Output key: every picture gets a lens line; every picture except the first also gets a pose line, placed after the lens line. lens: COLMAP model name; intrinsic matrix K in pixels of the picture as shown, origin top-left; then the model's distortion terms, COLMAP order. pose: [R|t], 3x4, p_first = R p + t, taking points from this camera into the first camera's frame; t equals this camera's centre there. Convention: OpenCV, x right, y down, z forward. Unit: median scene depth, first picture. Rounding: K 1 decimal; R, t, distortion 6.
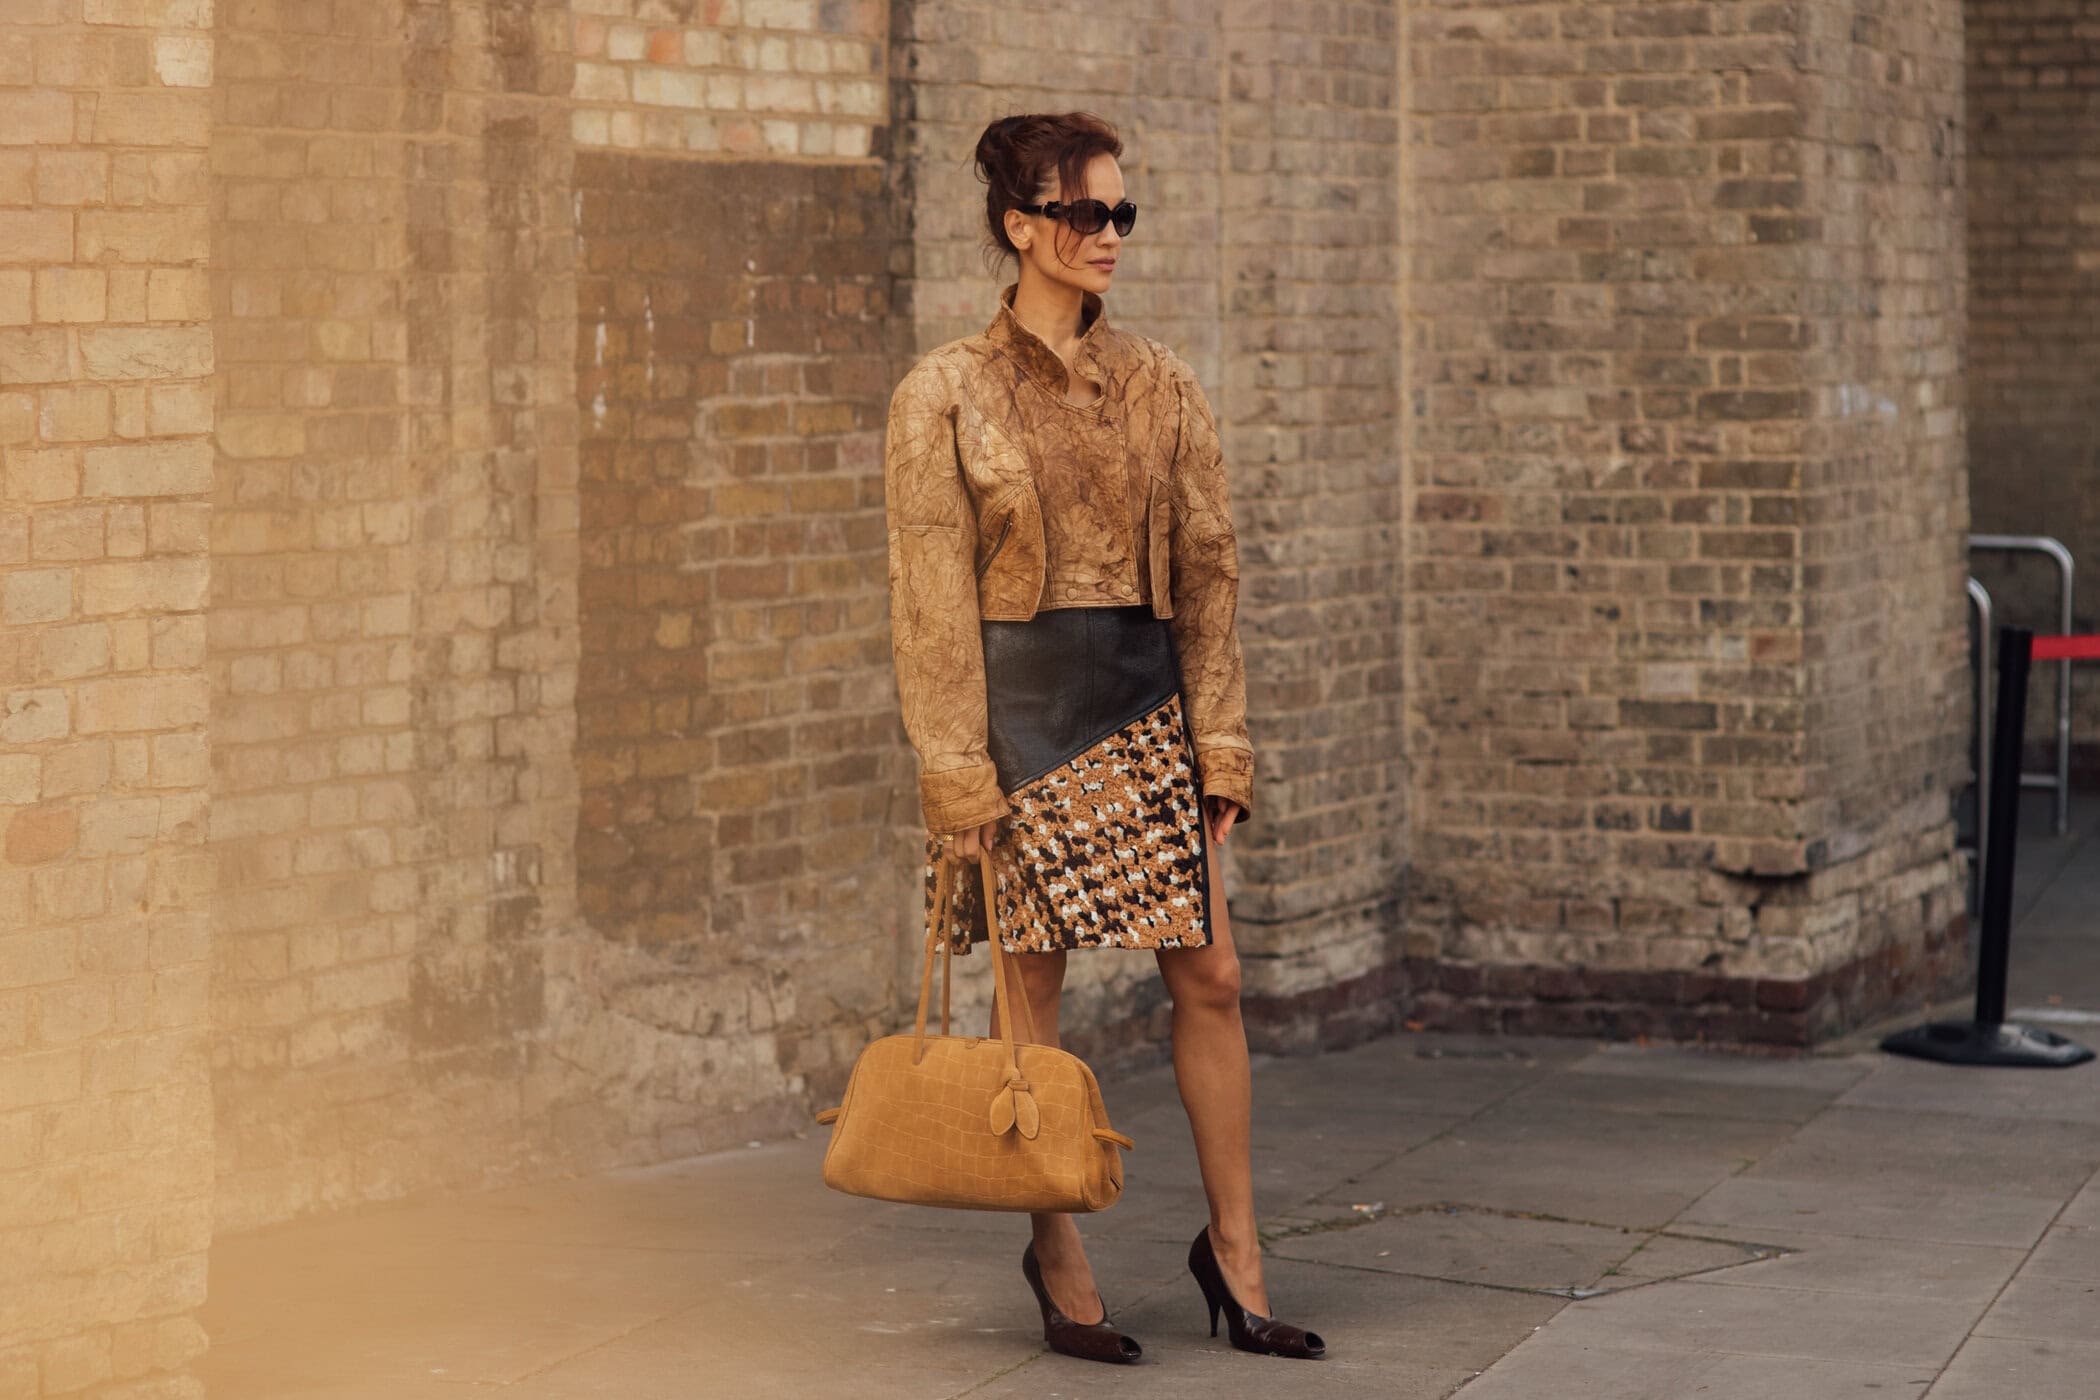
lens RADIAL K [[5442.6, 0, 1071.0], [0, 5442.6, 705.4], [0, 0, 1]] dist [0.033090, -0.826155]
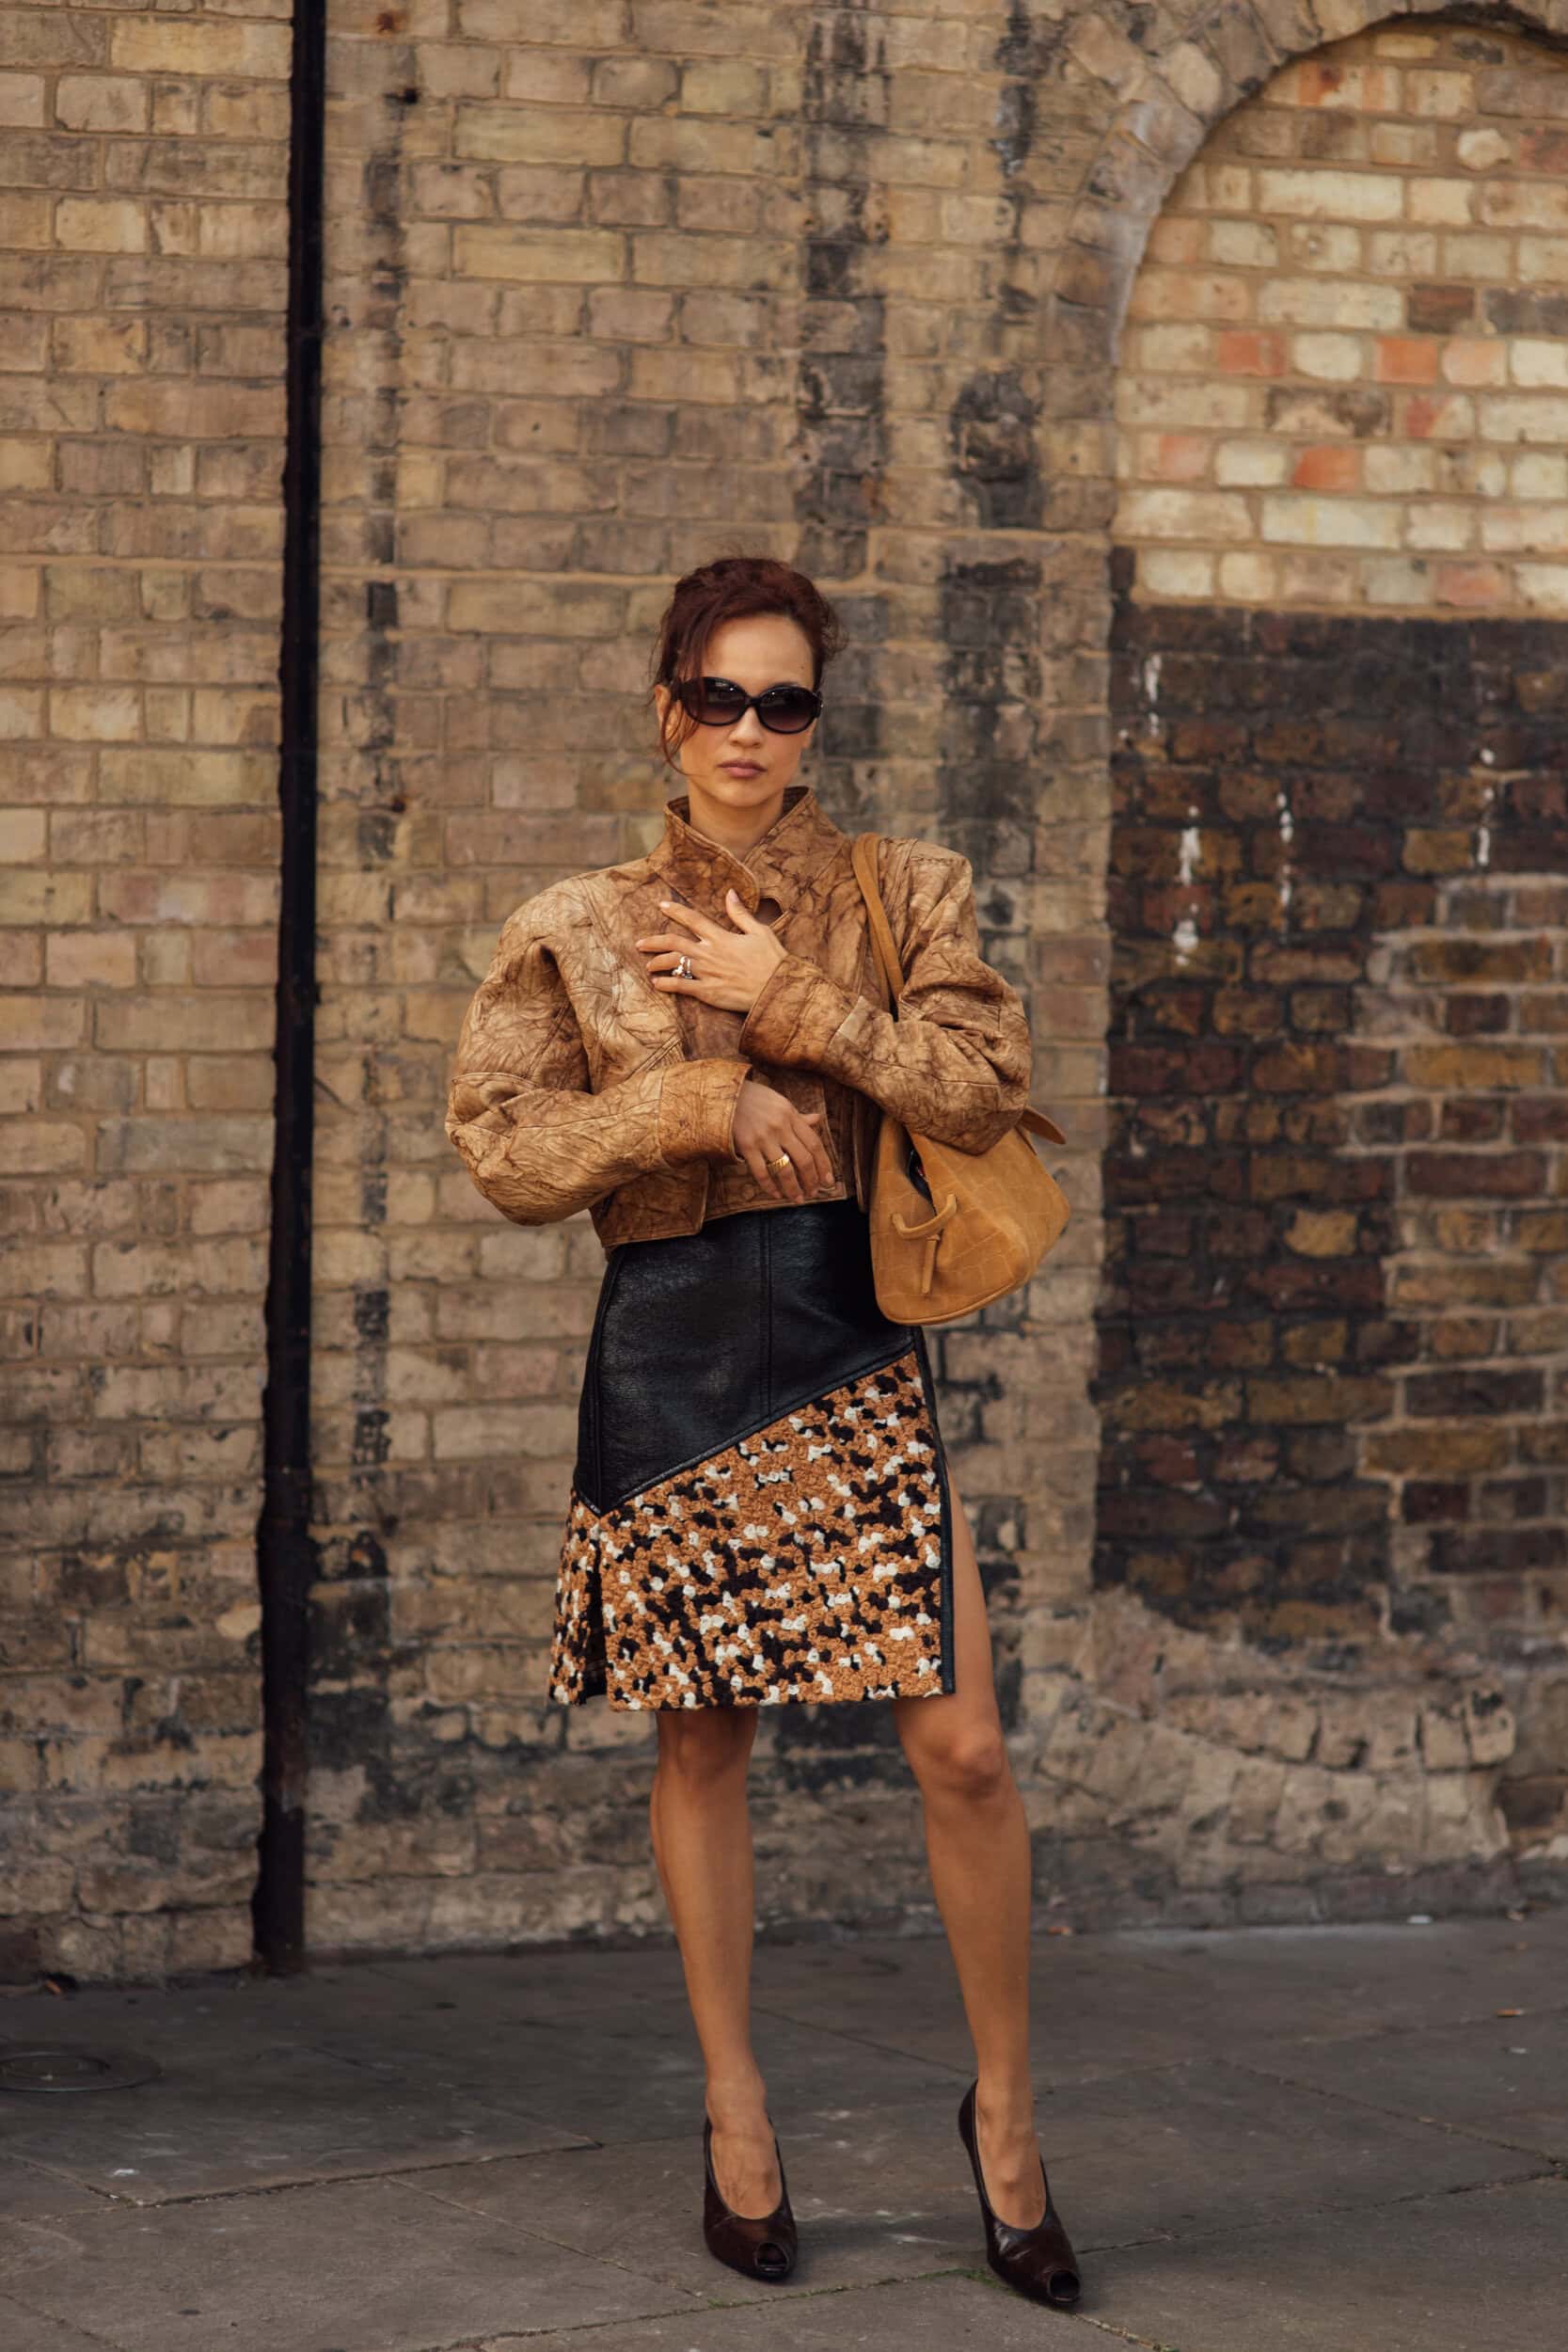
lens RADIAL K [[6095.1, 0, 787.8], [0, 6095.1, 1143.8], [0, 0, 1]] dist [0.033090, -0.826155]
pose [[0.815326, 0.052086, -0.576654, 0.359515], [-0.060582, 0.998153, 0.004502, -0.025684], [0.575824, 0.031264, 0.816976, 0.260884]]
